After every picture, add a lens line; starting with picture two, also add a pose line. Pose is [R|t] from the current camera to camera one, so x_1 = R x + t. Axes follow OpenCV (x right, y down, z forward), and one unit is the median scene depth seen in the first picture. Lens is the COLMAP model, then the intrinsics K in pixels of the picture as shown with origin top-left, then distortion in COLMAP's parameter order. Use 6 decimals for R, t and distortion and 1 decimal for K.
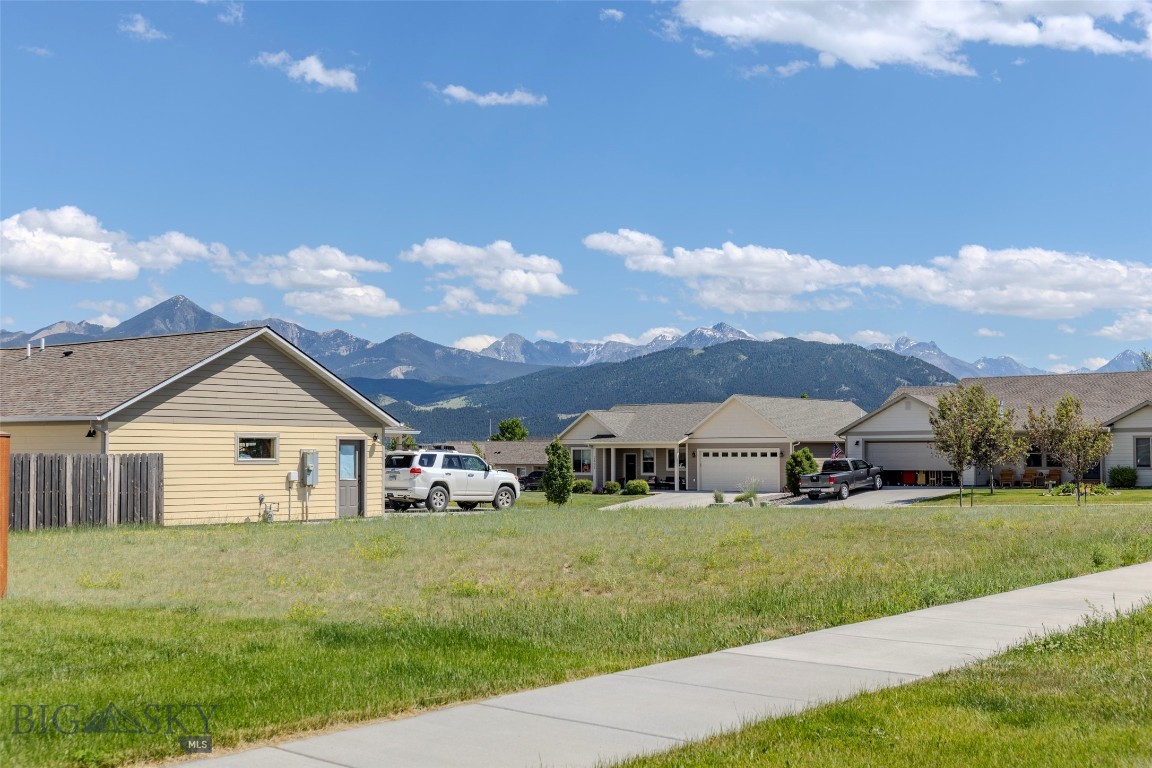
lens RADIAL K [[1565.1, 0, 560.5], [0, 1565.1, 395.5], [0, 0, 1]] dist [0.045514, 0.000000]
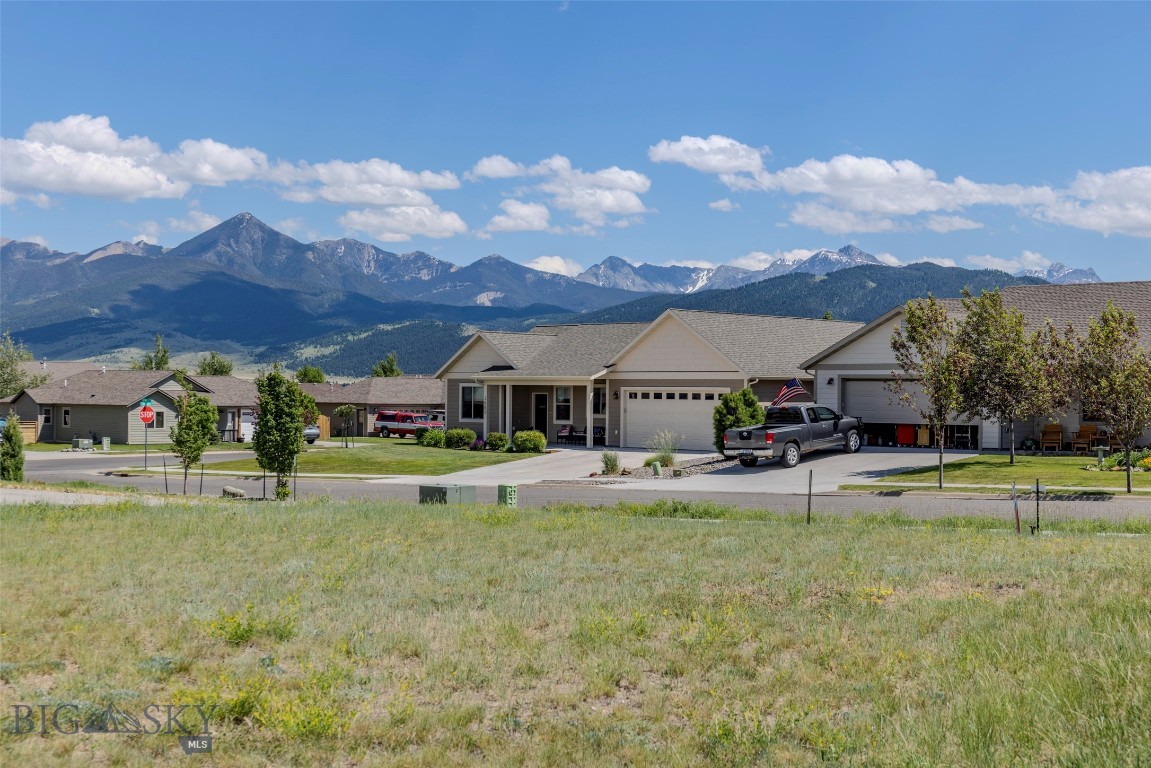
lens RADIAL K [[1550.3, 0, 566.5], [0, 1550.3, 375.5], [0, 0, 1]] dist [-0.055596, 0.000000]
pose [[0.993050, 0.010801, -0.117199, 0.145502], [-0.007369, 0.999532, 0.029676, 0.008605], [0.117465, -0.028606, 0.992665, 0.313352]]
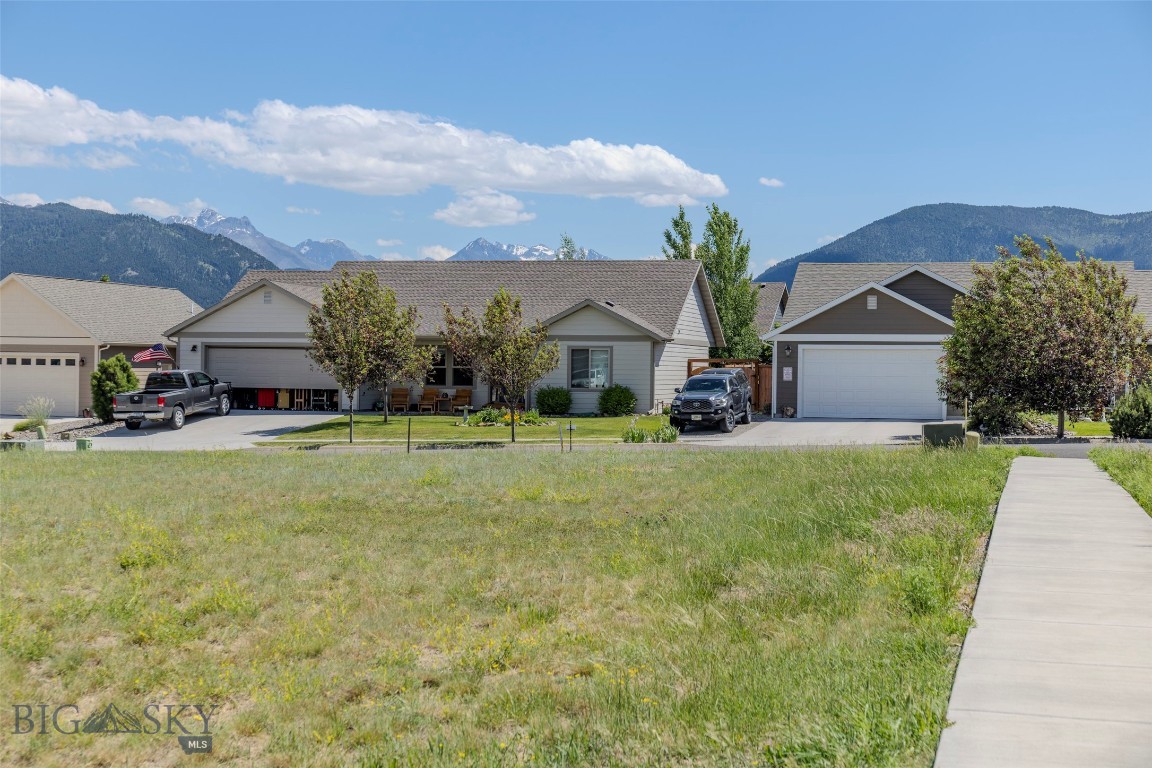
lens RADIAL K [[1978.1, 0, 580.6], [0, 1978.1, 383.6], [0, 0, 1]] dist [-0.014202, 0.000000]
pose [[0.913660, 0.009049, 0.406378, -0.008760], [-0.029509, 0.998591, 0.044110, 0.002389], [-0.405406, -0.052294, 0.912640, 0.125183]]
